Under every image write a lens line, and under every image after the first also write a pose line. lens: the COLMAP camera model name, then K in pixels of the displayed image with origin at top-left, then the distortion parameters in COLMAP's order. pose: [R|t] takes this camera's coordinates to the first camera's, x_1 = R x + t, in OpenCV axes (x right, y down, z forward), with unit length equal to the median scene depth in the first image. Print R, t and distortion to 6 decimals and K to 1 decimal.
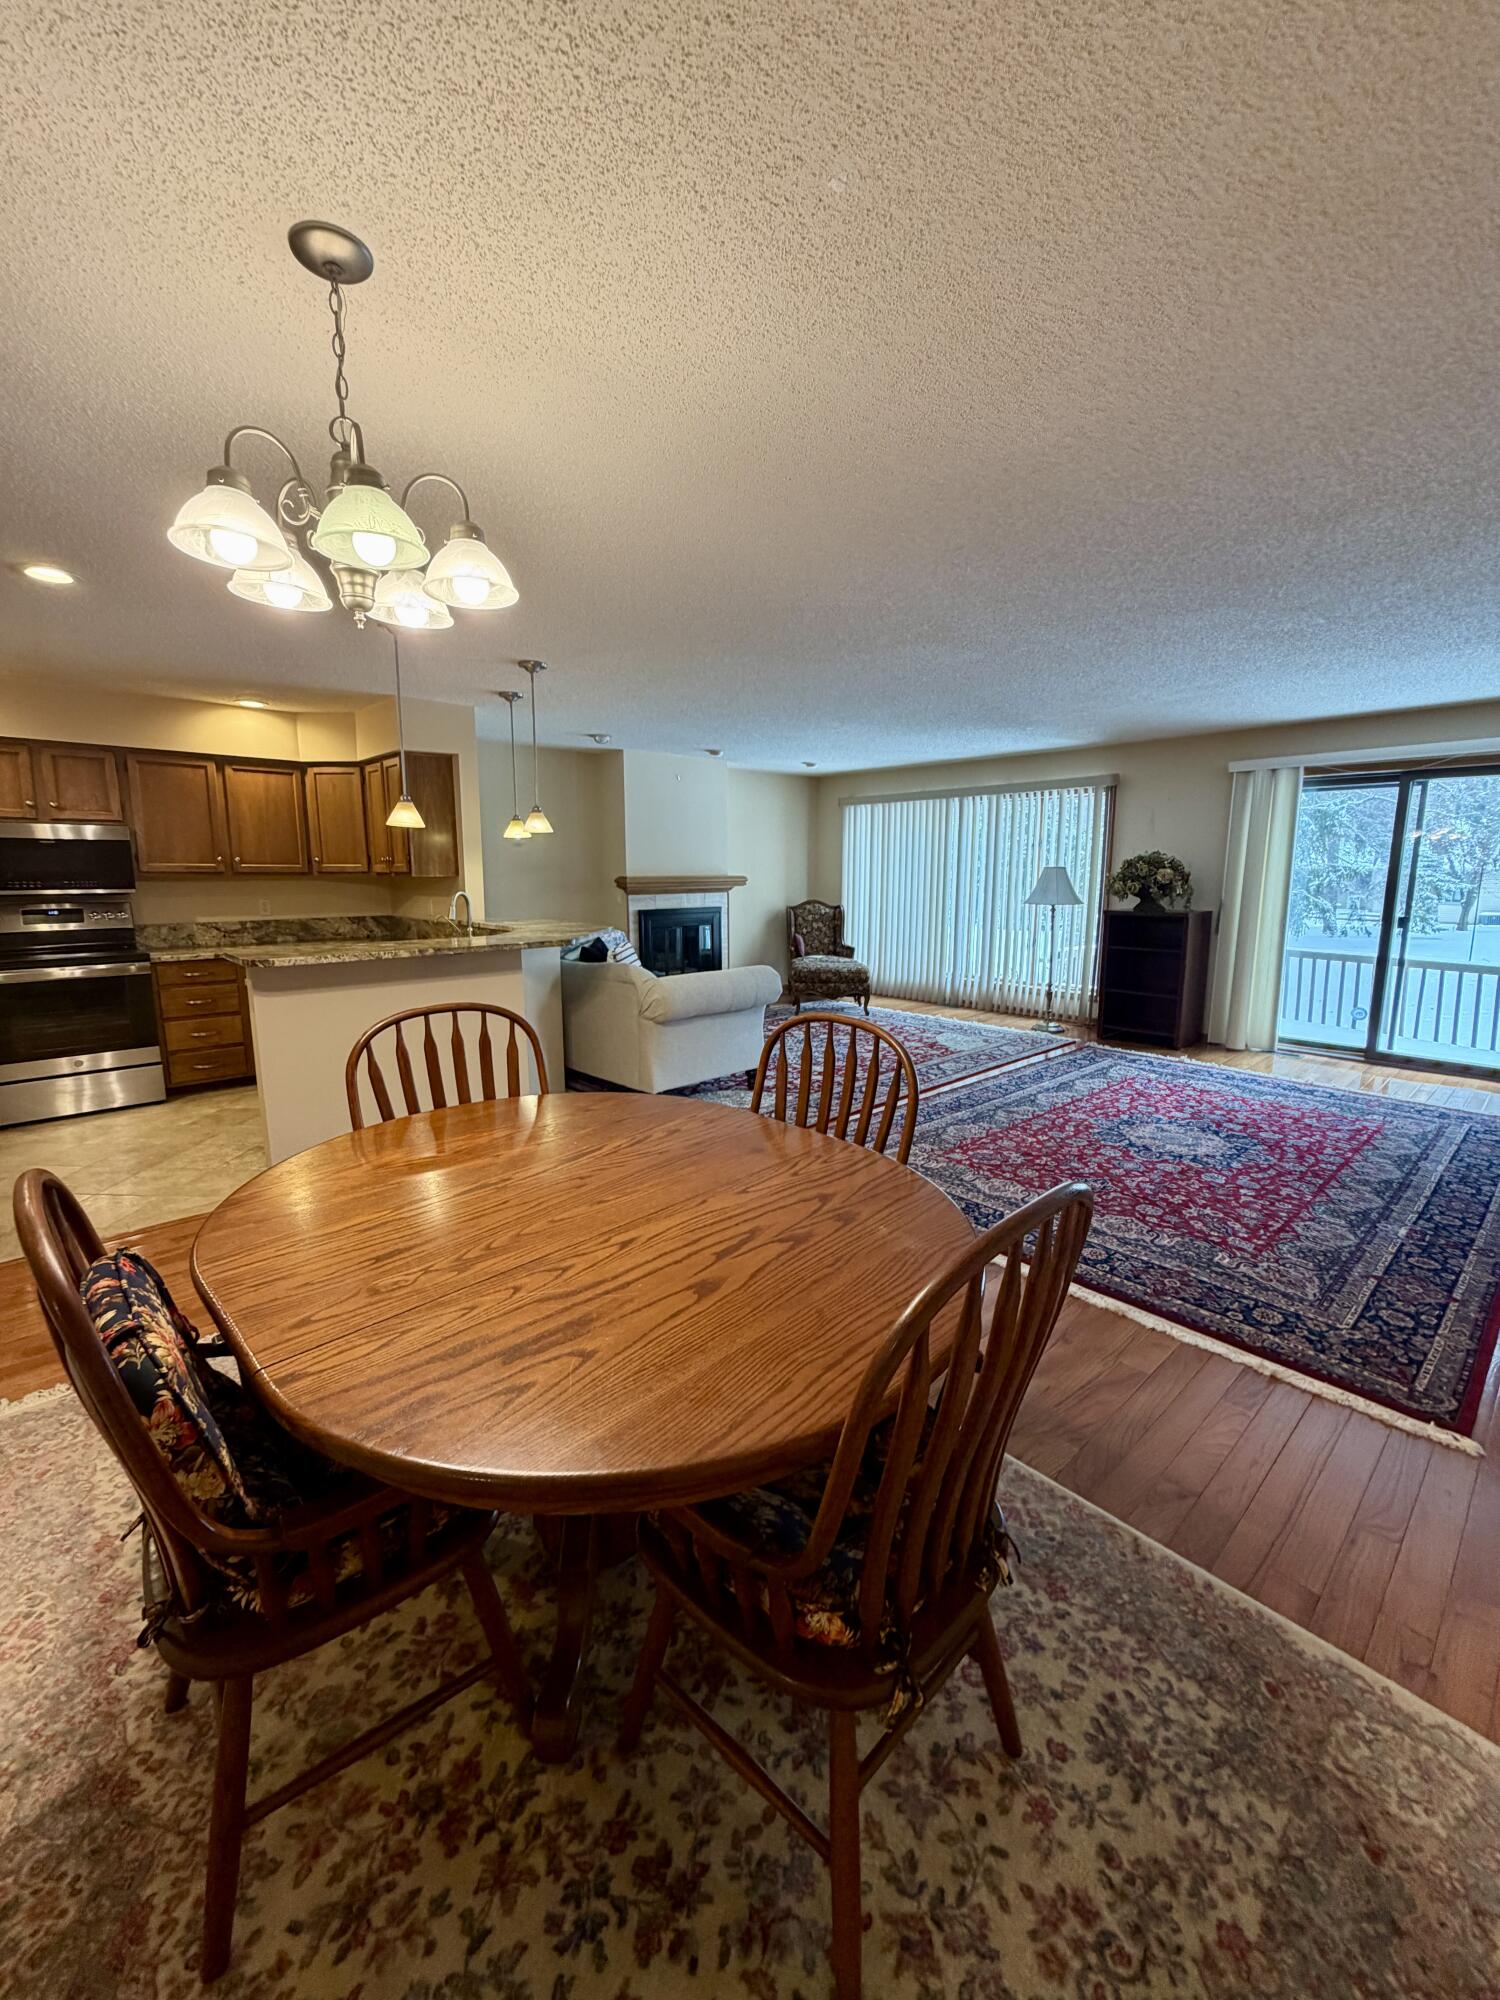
lens RADIAL K [[793.9, 0, 751.2], [0, 793.9, 992.9], [0, 0, 1]] dist [0.000049, 0.000364]
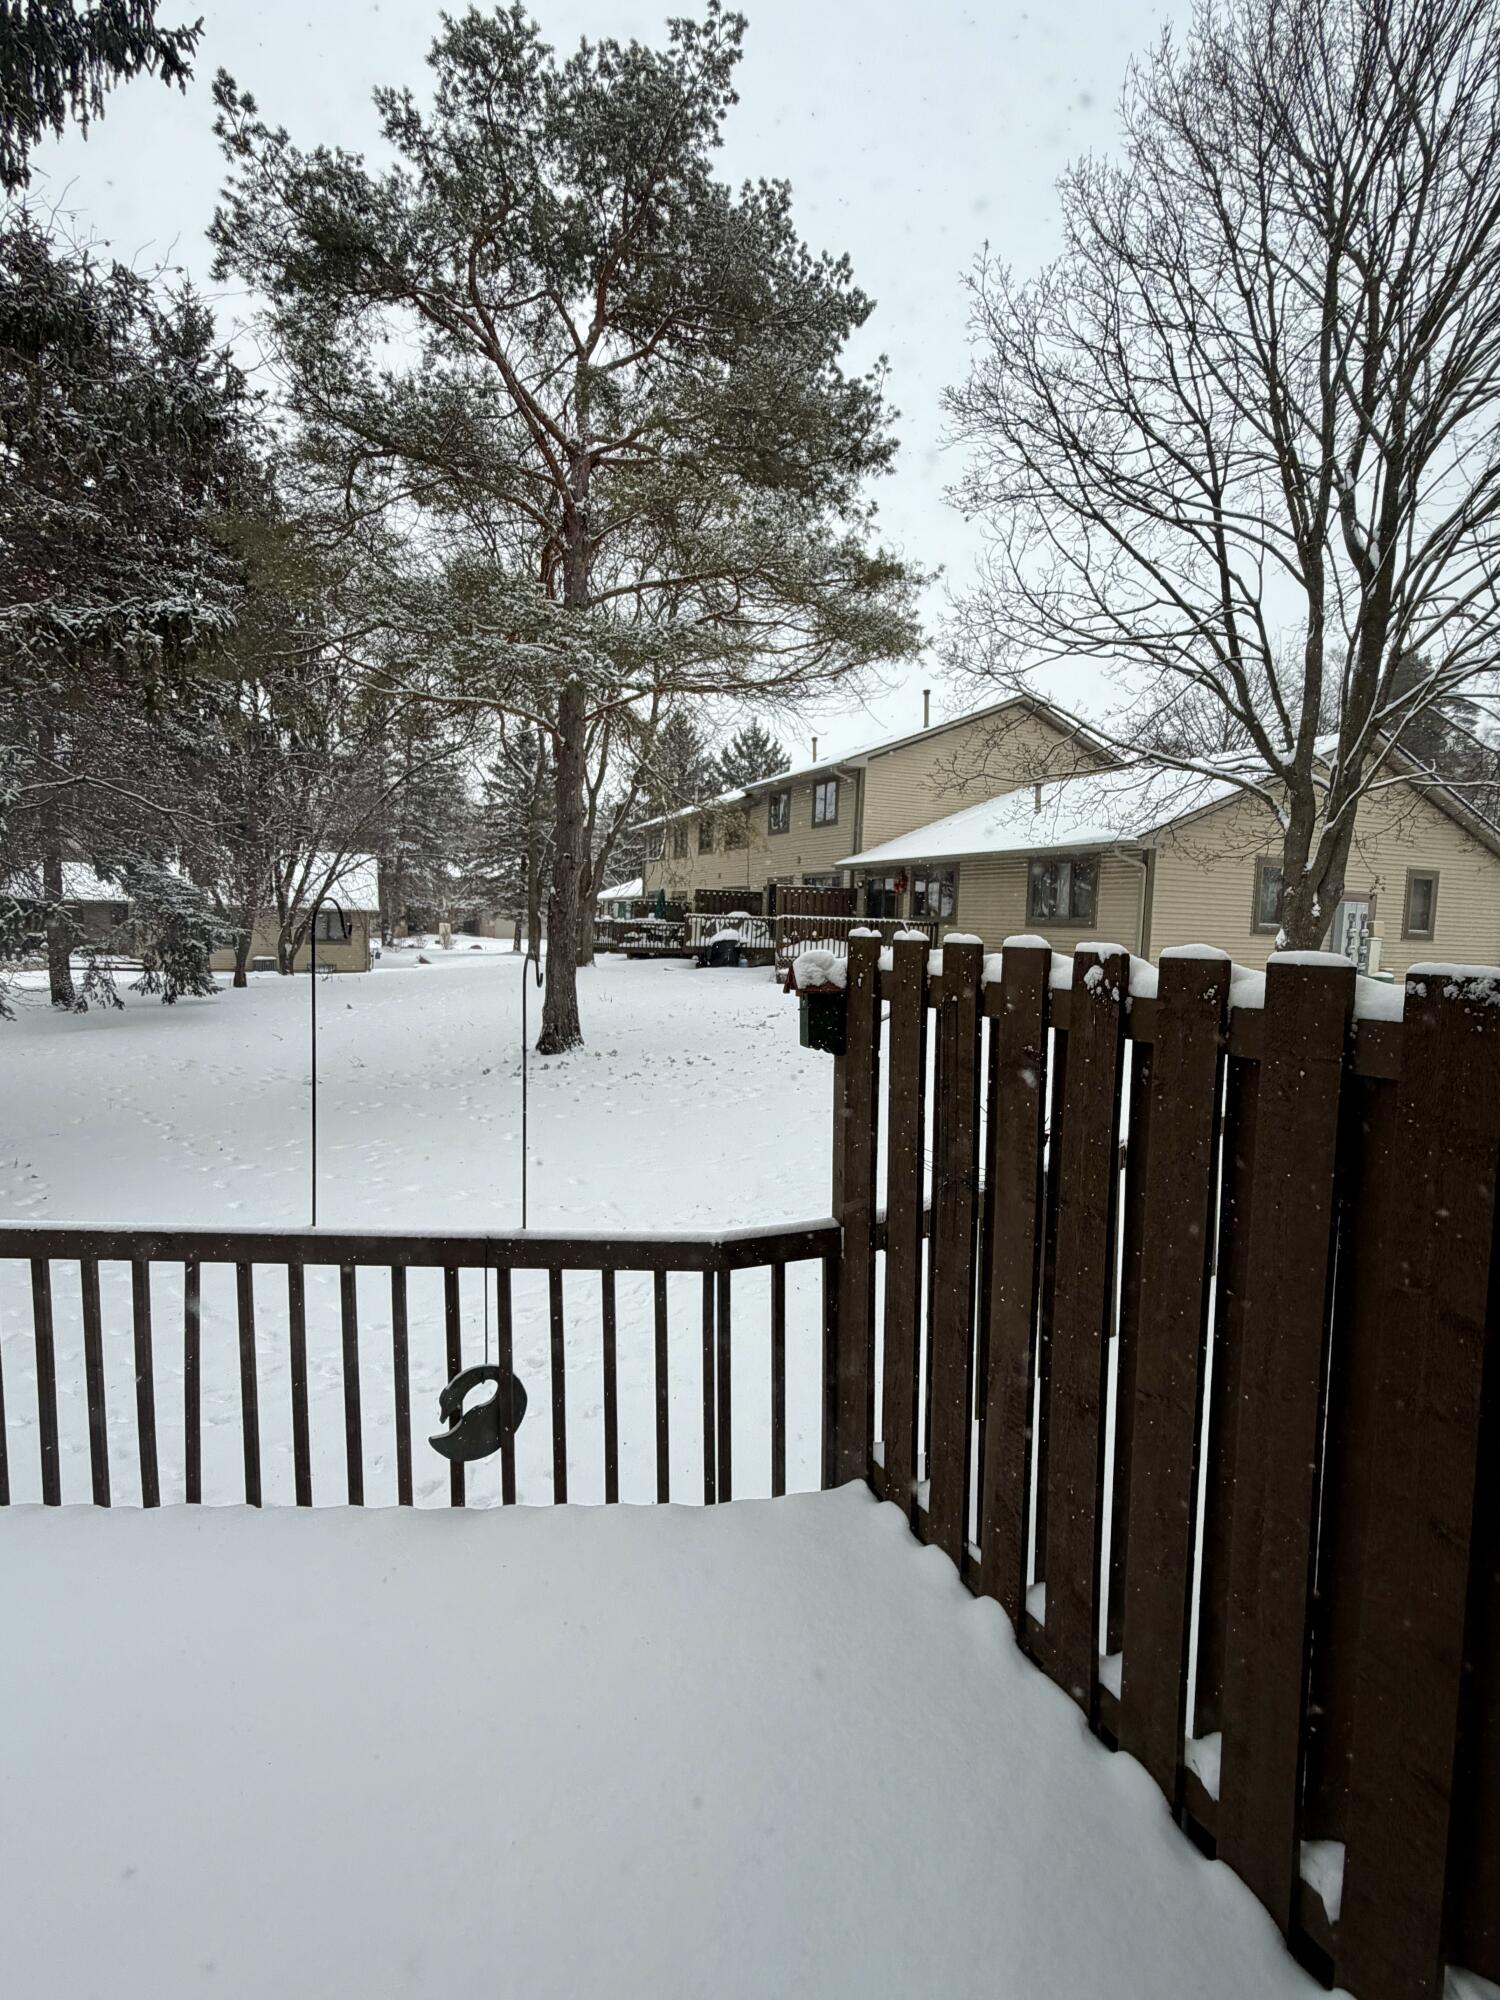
lens RADIAL K [[976.9, 0, 748.8], [0, 976.9, 1007.1], [0, 0, 1]] dist [0.002960, -0.001083]
pose [[0.350387, -0.072224, 0.933816, 1.053357], [0.112072, 0.993092, 0.034756, -0.205817], [-0.929876, 0.092476, 0.356061, 1.195752]]
